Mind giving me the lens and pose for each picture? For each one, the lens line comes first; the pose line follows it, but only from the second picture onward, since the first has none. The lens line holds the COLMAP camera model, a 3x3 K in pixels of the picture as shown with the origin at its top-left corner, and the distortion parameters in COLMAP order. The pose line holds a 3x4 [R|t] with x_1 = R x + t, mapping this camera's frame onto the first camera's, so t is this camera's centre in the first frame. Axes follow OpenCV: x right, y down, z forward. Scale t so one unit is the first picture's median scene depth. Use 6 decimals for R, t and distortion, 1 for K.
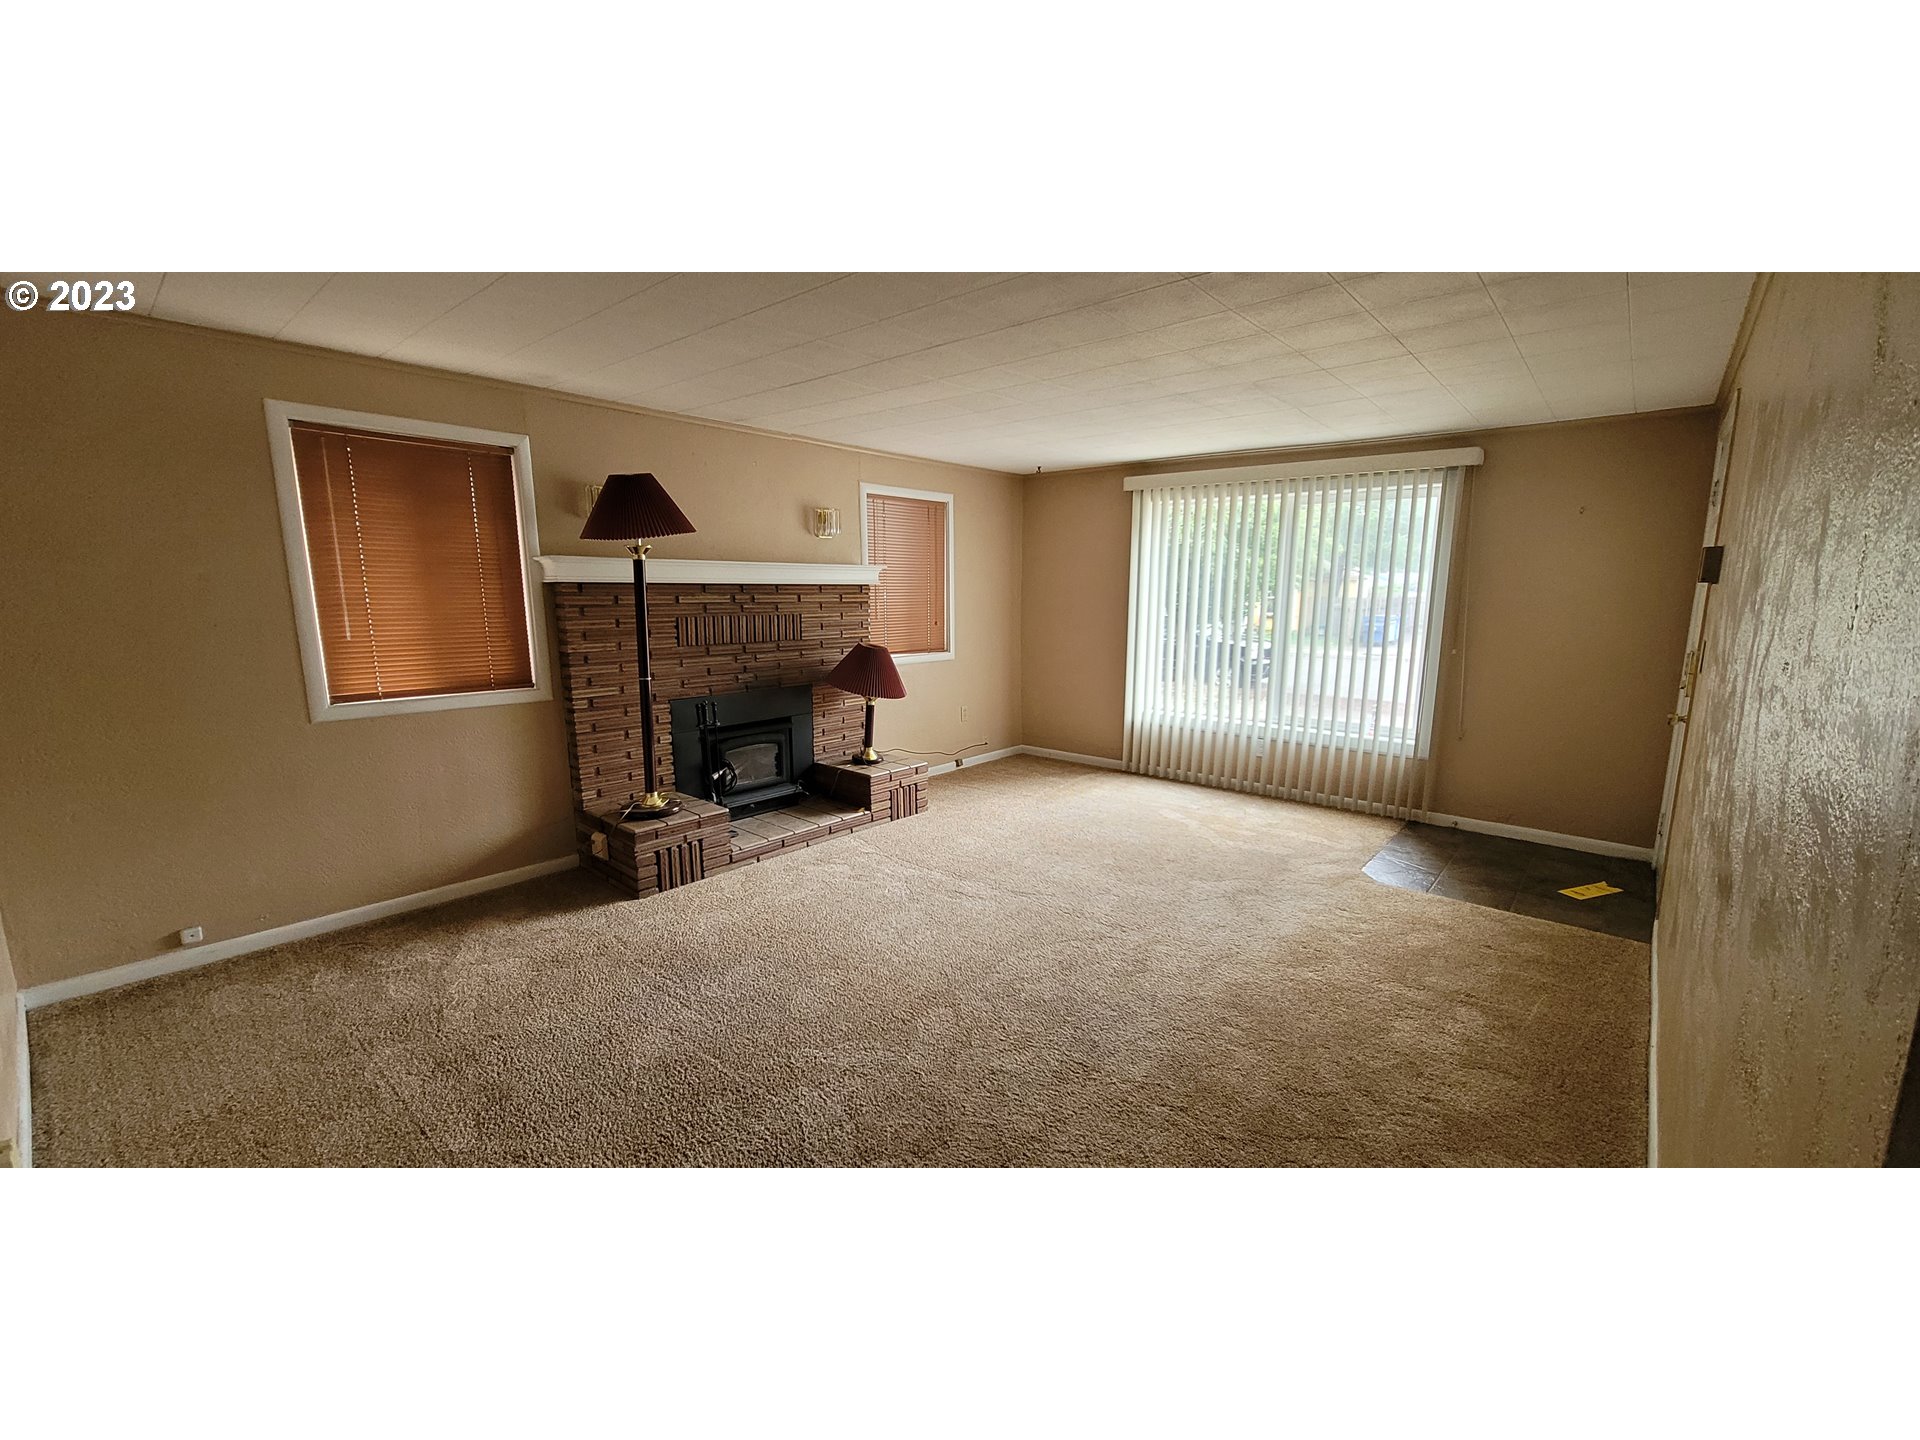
lens RADIAL K [[790.3, 0, 965.5], [0, 790.3, 717.6], [0, 0, 1]] dist [-0.001720, -0.000160]
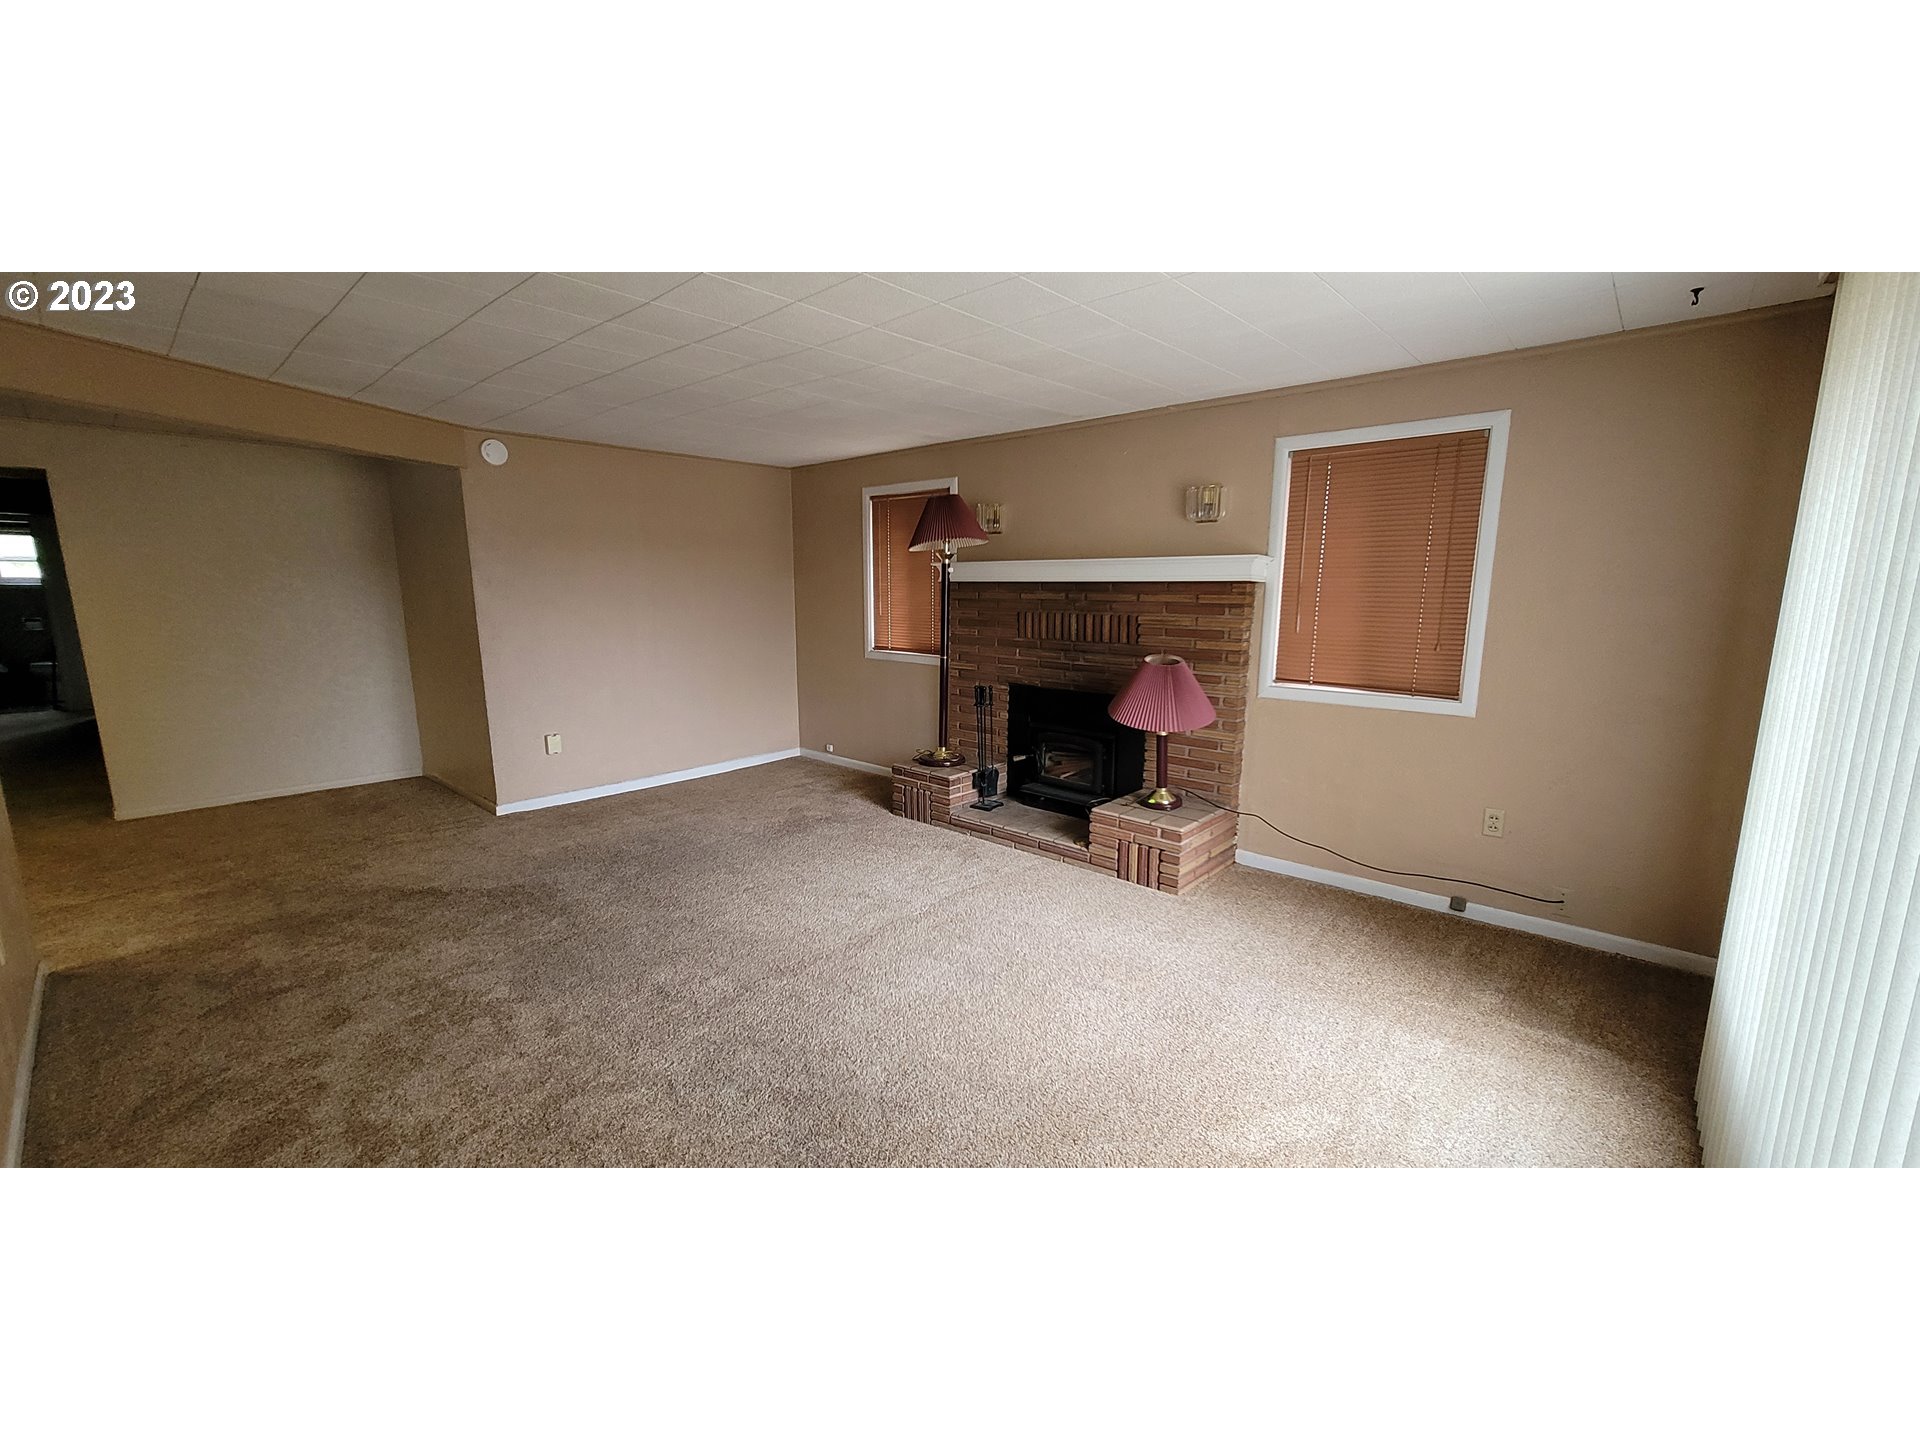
lens RADIAL K [[790.3, 0, 964.3], [0, 790.3, 728.9], [0, 0, 1]] dist [-0.001720, -0.000160]
pose [[-0.028116, 0.176561, -0.983888, 0.727563], [-0.165142, 0.969932, 0.178775, -0.143646], [0.985869, 0.167508, 0.001887, 0.888833]]
